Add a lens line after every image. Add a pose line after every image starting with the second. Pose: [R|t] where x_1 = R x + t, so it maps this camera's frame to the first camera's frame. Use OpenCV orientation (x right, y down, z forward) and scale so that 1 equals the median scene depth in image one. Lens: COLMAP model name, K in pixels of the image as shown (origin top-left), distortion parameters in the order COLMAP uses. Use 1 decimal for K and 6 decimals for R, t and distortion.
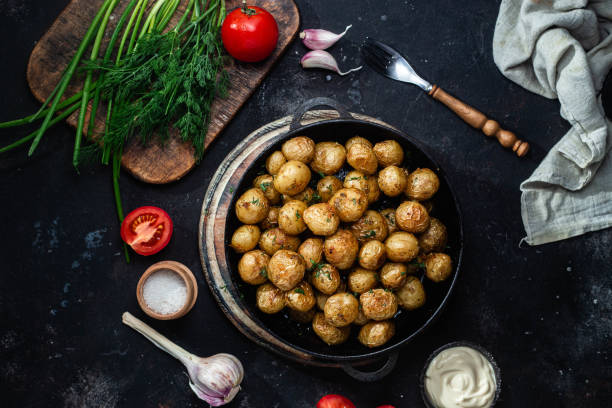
lens RADIAL K [[964.5, 0, 306.0], [0, 964.5, 204.0], [0, 0, 1]] dist [-0.120088, -0.149144]
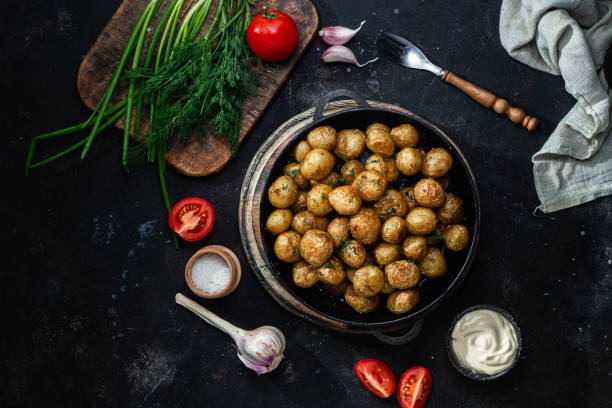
lens RADIAL K [[964.5, 0, 306.0], [0, 964.5, 204.0], [0, 0, 1]] dist [-0.120088, -0.149144]
pose [[0.994227, -0.057237, -0.090759, 0.069439], [0.059320, 0.998030, 0.020425, -0.004918], [0.089411, -0.025691, 0.995663, -0.099840]]
